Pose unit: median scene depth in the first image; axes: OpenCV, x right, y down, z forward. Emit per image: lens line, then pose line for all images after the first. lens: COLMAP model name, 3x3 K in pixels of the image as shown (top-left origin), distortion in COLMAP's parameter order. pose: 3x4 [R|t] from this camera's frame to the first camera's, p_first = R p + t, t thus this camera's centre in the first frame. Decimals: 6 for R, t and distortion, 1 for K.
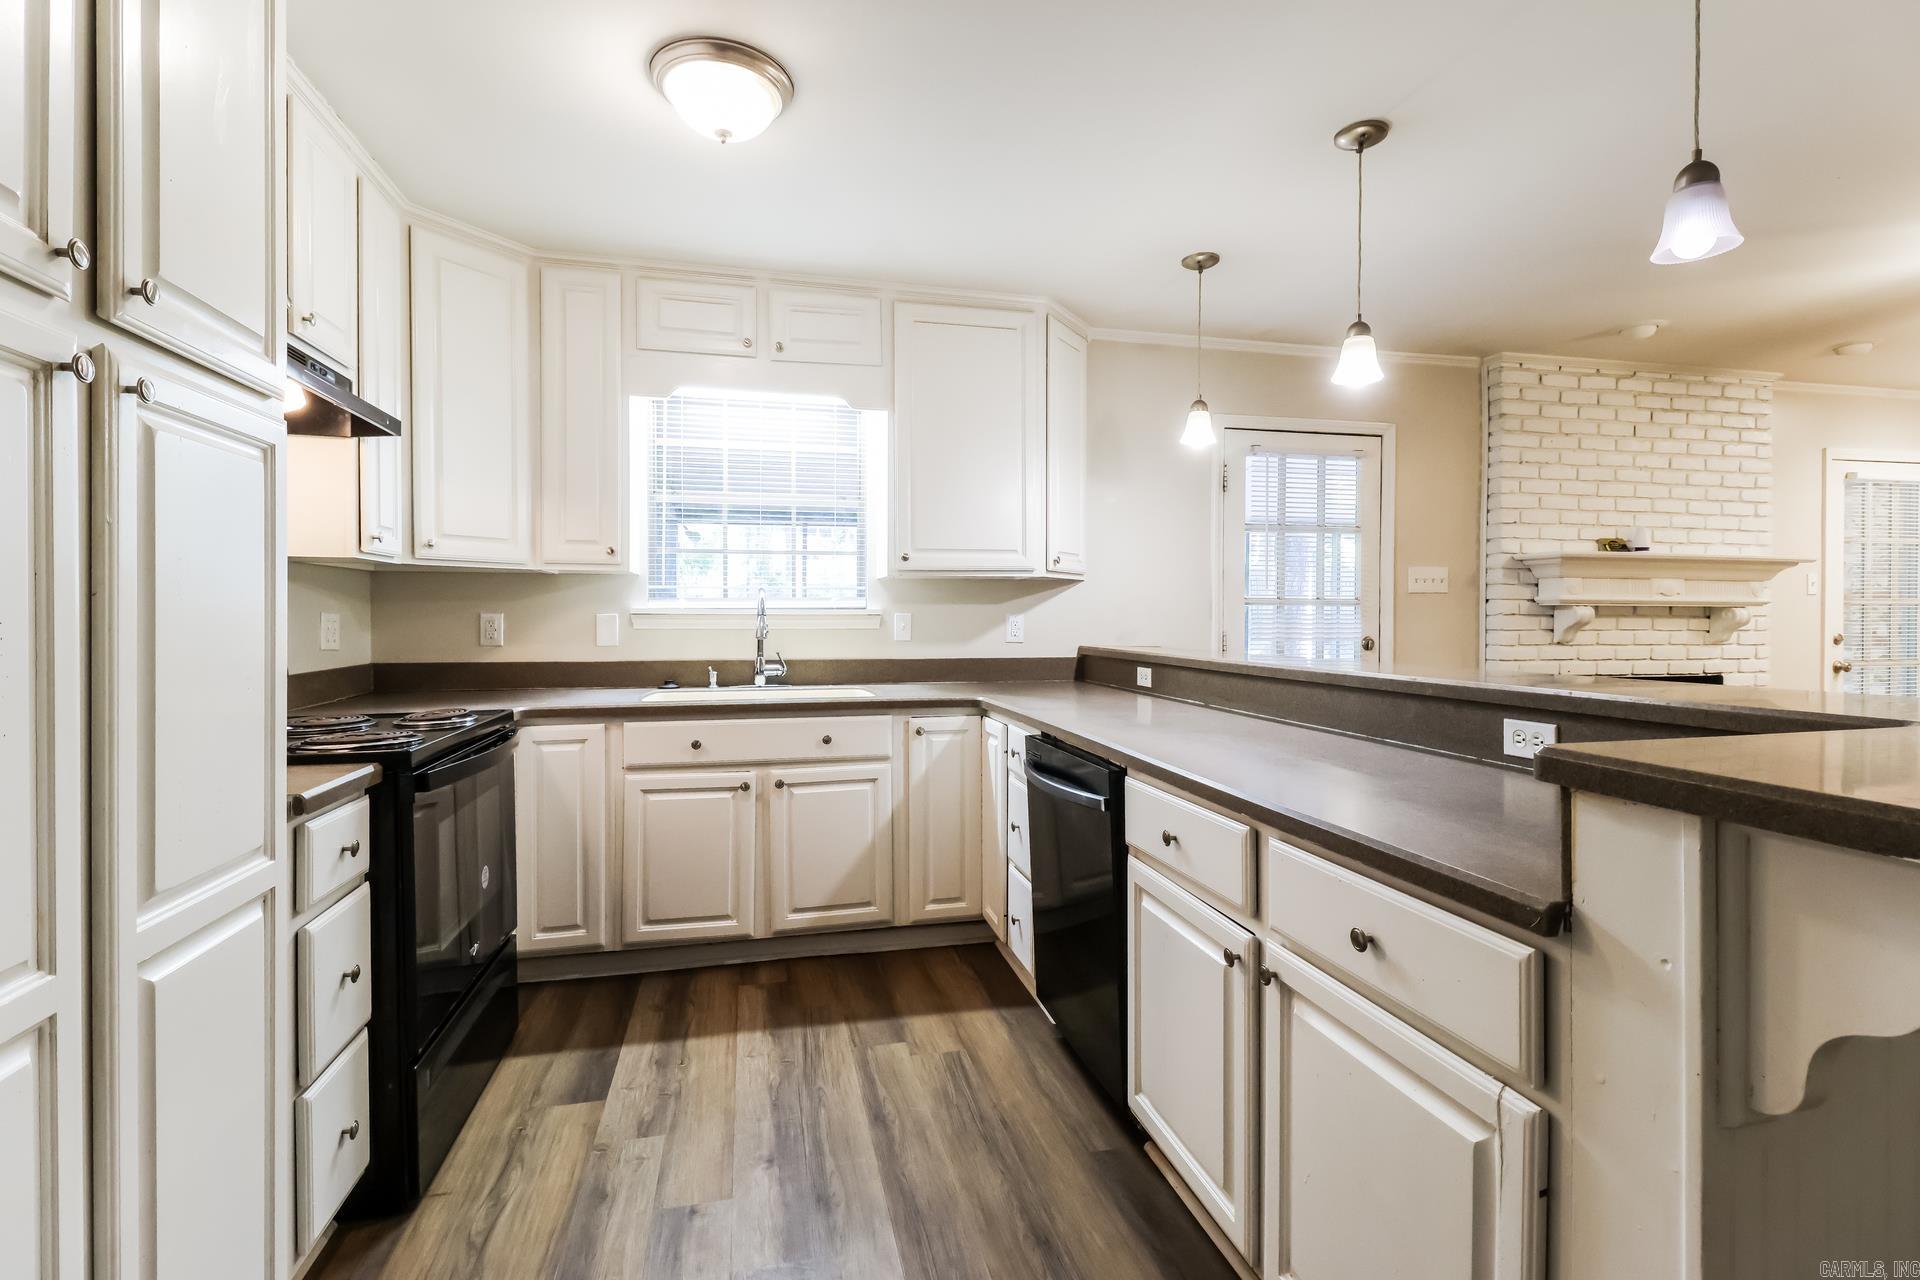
lens RADIAL K [[893.0, 0, 955.6], [0, 893.0, 621.5], [0, 0, 1]] dist [0.001625, -0.000172]
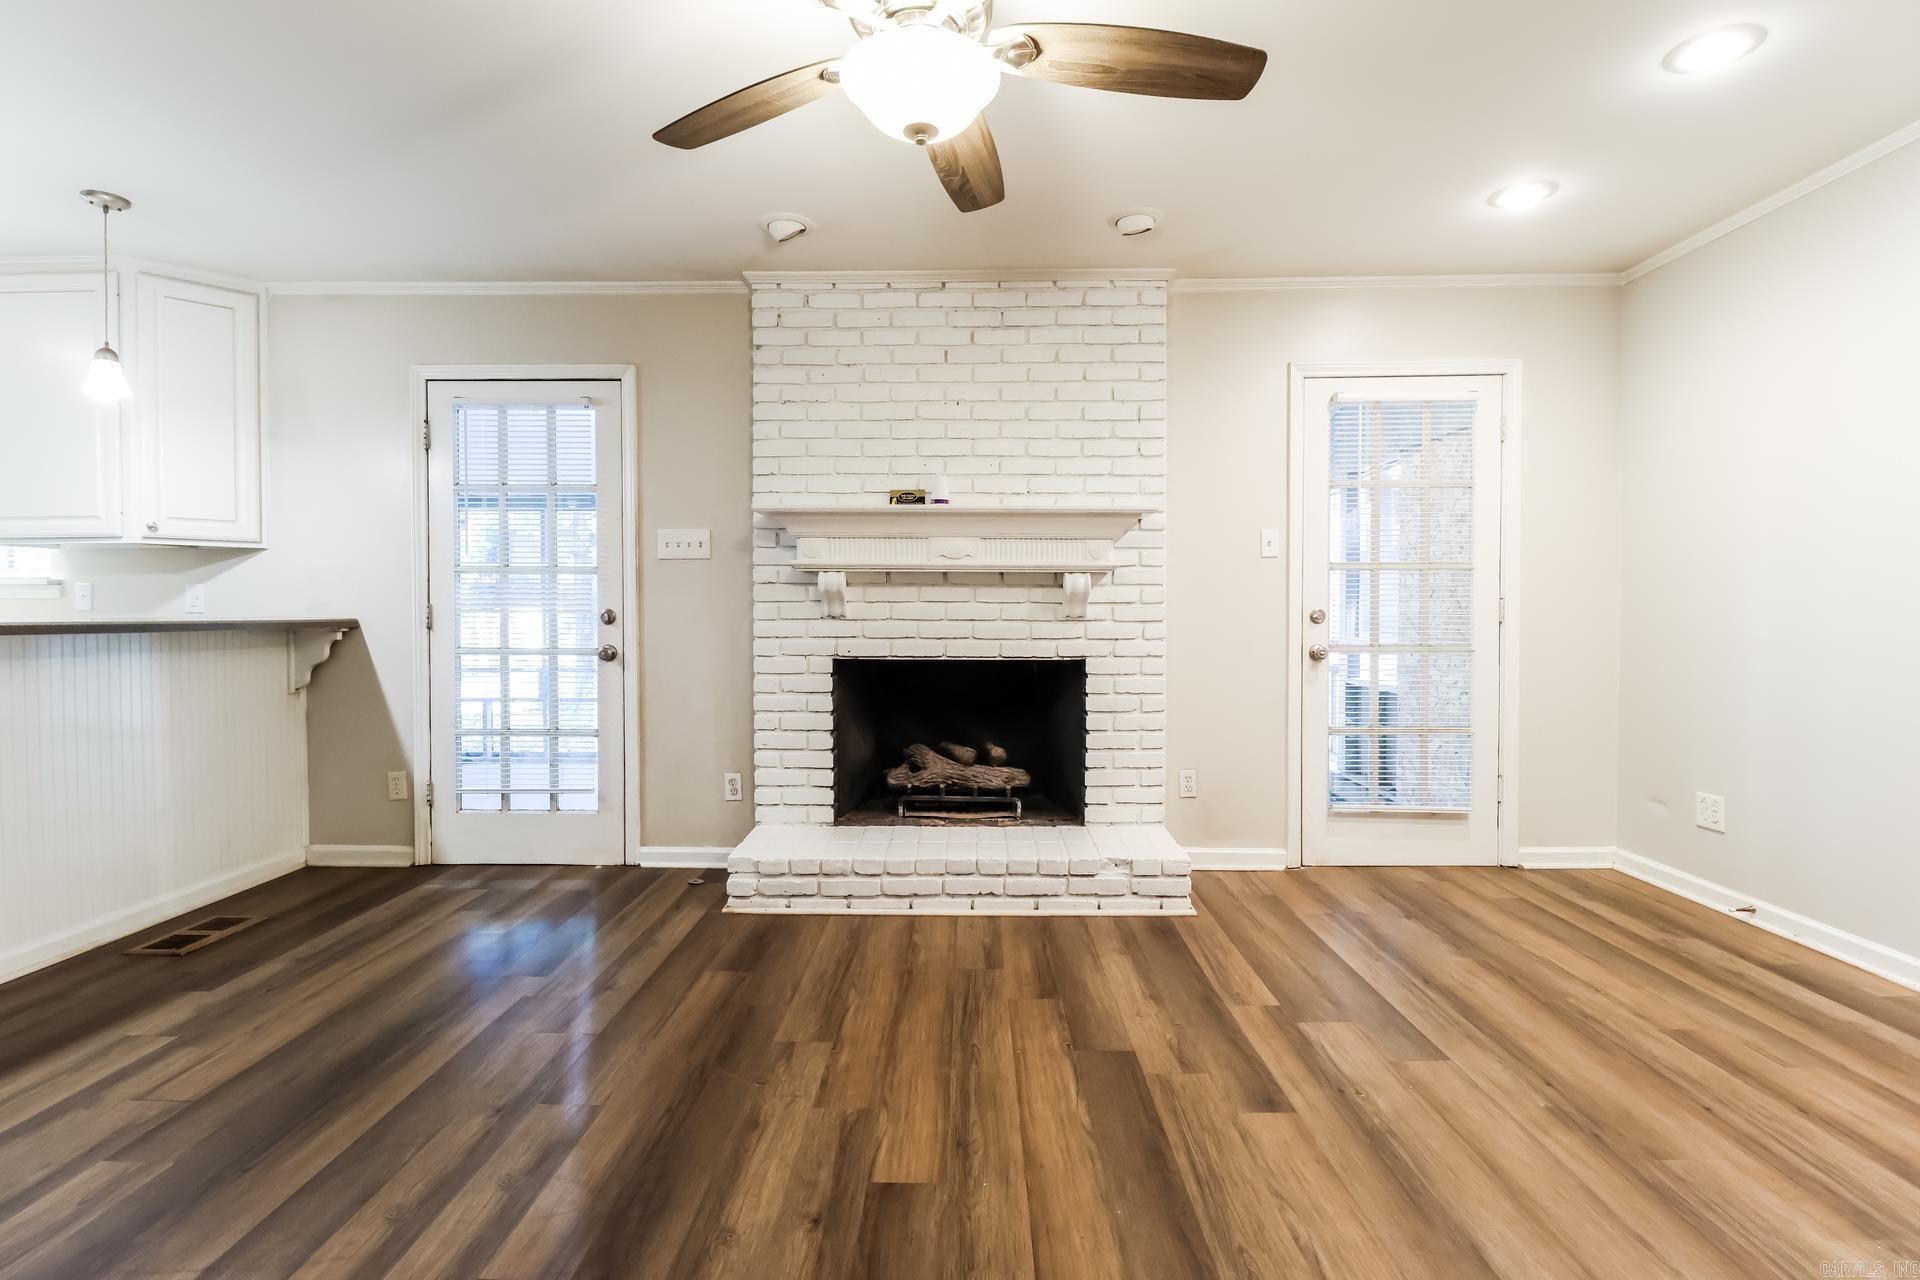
lens RADIAL K [[878.0, 0, 961.3], [0, 878.0, 612.6], [0, 0, 1]] dist [0.001050, 0.000144]
pose [[0.972470, 0.004107, -0.232991, 0.973519], [-0.000728, 0.999893, 0.014588, 0.007731], [0.233026, -0.014017, 0.972370, 0.230150]]
